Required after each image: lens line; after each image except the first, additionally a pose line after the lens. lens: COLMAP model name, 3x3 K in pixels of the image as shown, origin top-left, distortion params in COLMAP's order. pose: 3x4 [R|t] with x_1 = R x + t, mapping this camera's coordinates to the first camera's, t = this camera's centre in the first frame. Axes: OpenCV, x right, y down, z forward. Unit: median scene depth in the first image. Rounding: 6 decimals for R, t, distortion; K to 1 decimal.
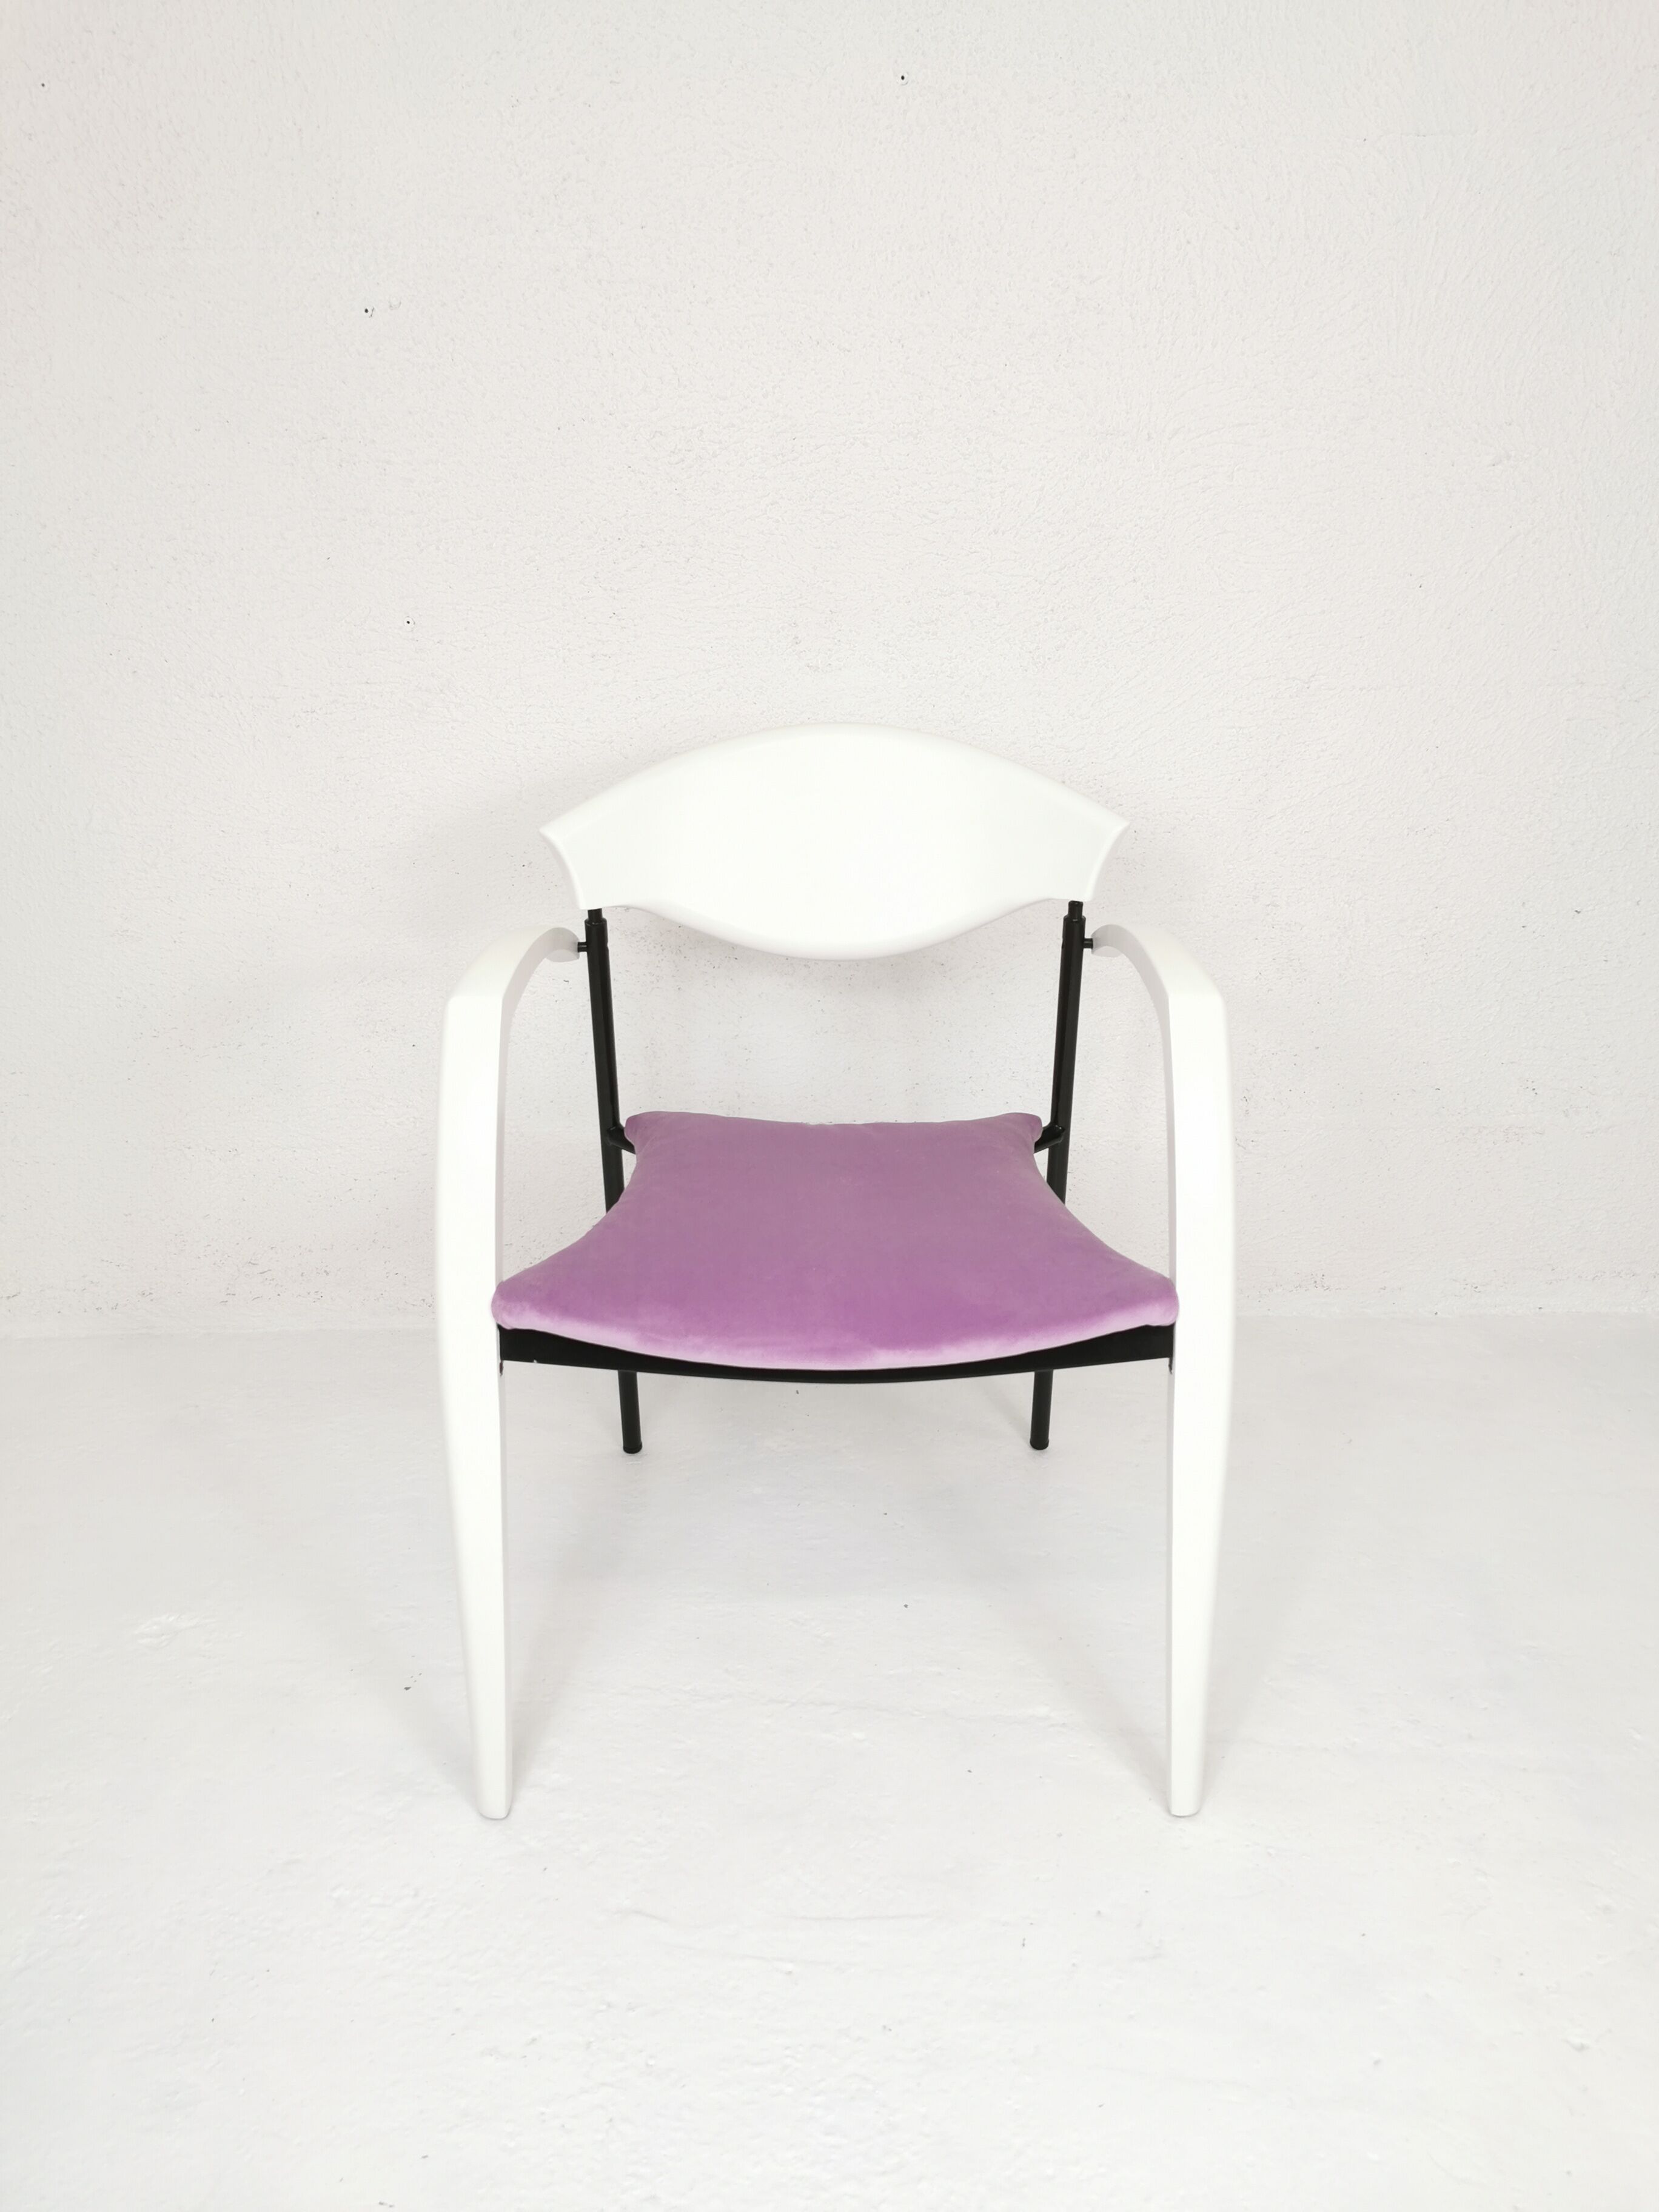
lens RADIAL K [[1736.6, 0, 824.8], [0, 1736.6, 1096.0], [0, 0, 1]] dist [0.078532, -0.120777]
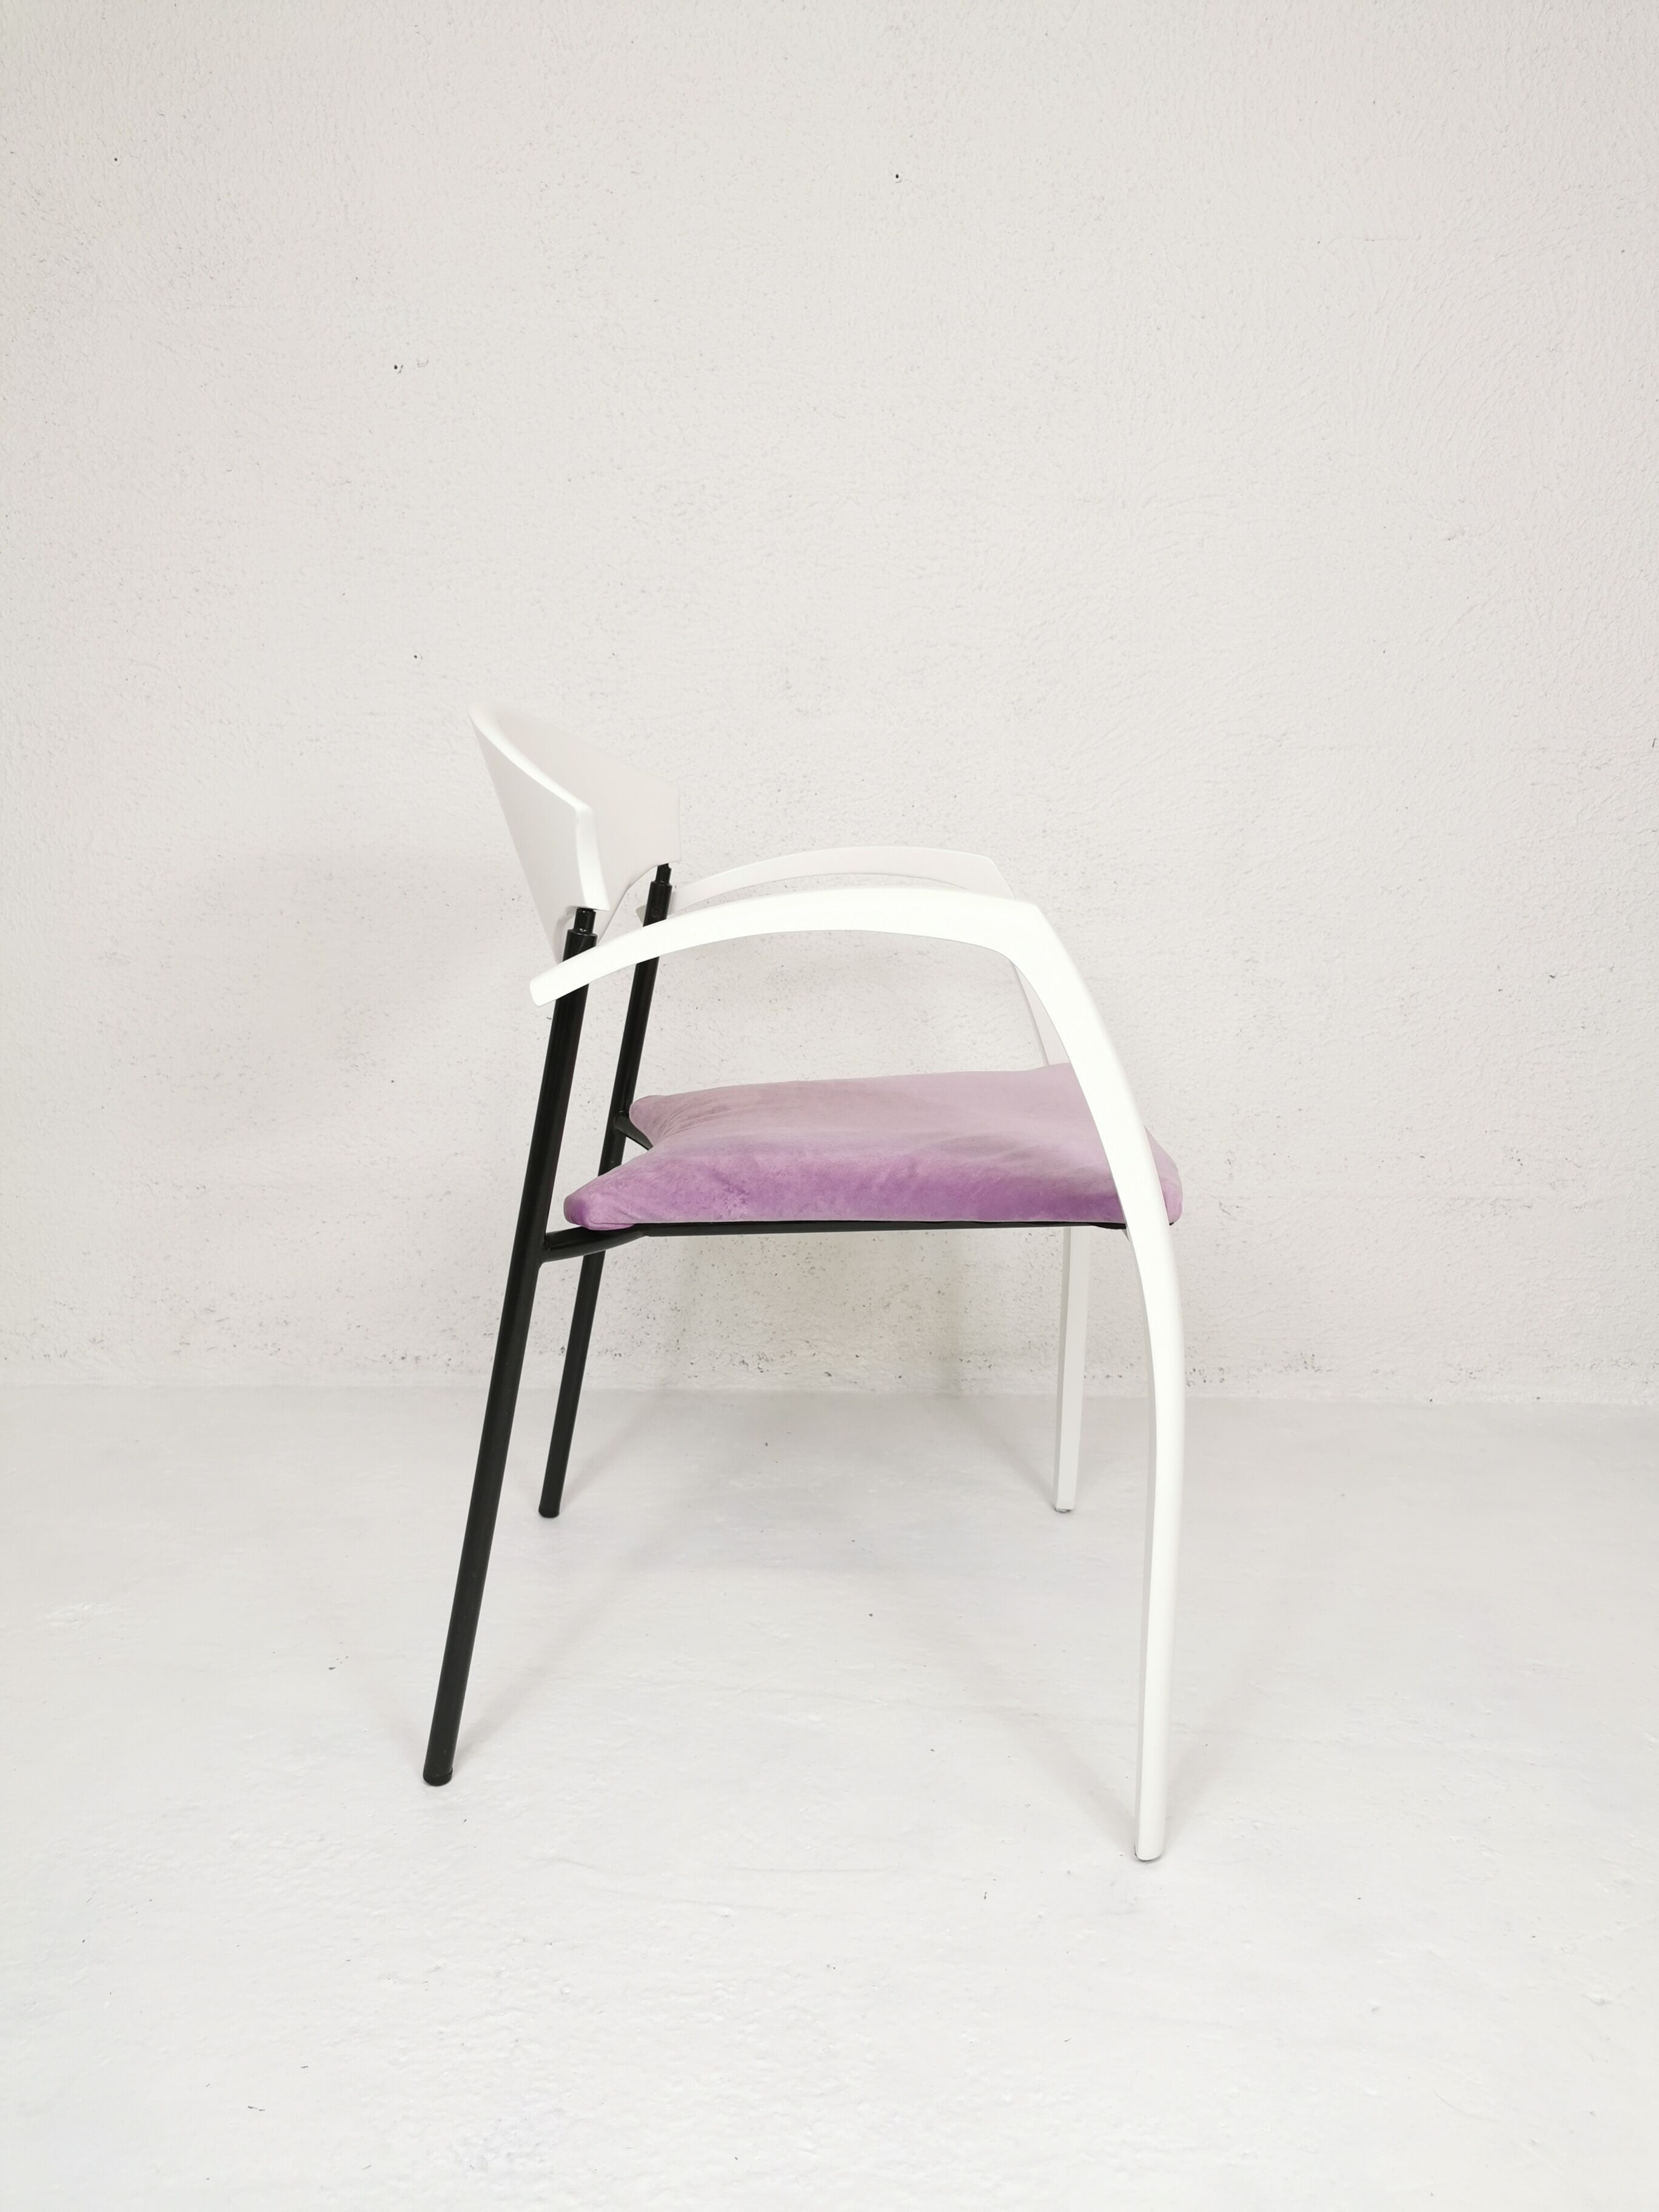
lens RADIAL K [[1736.6, 0, 836.1], [0, 1736.6, 1101.9], [0, 0, 1]] dist [0.078532, -0.120777]
pose [[0.999686, 0.025021, 0.001652, 0.017891], [-0.024284, 0.982447, -0.184956, 0.184372], [-0.006251, 0.184857, 0.982745, 0.023755]]
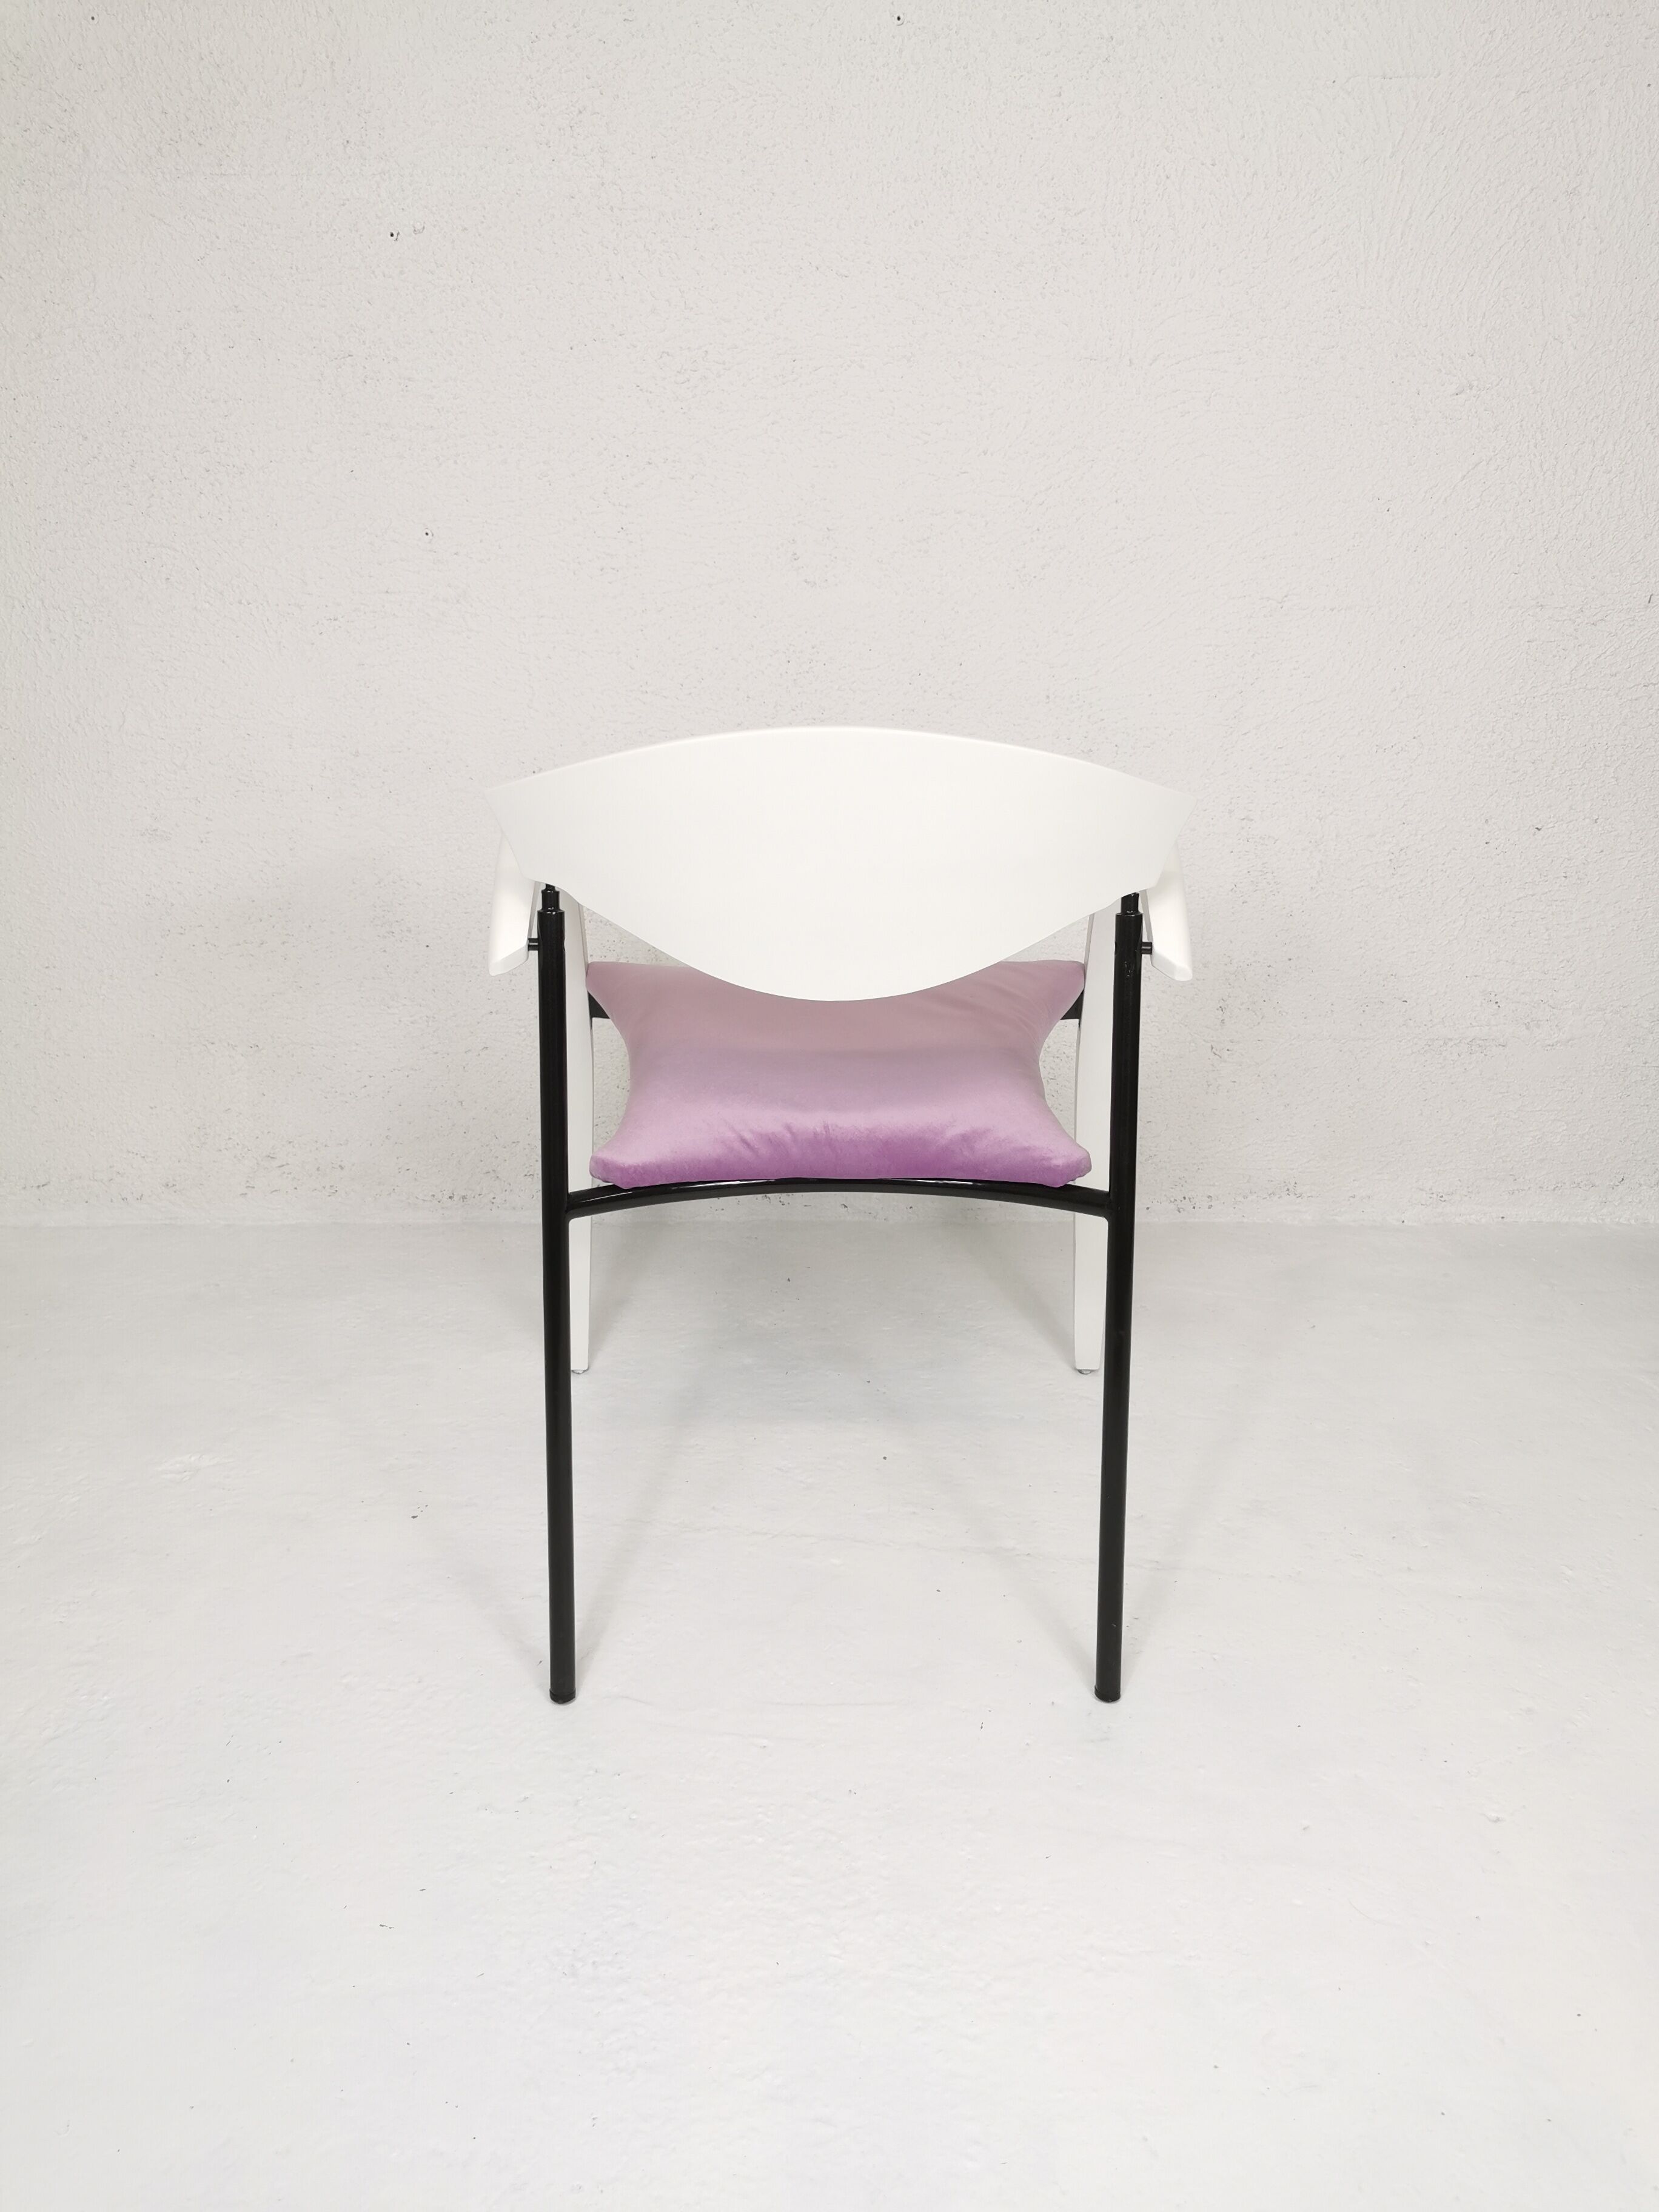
lens RADIAL K [[1736.6, 0, 834.8], [0, 1736.6, 1106.9], [0, 0, 1]] dist [0.078532, -0.120777]
pose [[0.999921, 0.011687, -0.004558, 0.017263], [-0.011707, 0.999922, -0.004354, 0.079647], [0.004507, 0.004407, 0.999980, -0.056370]]
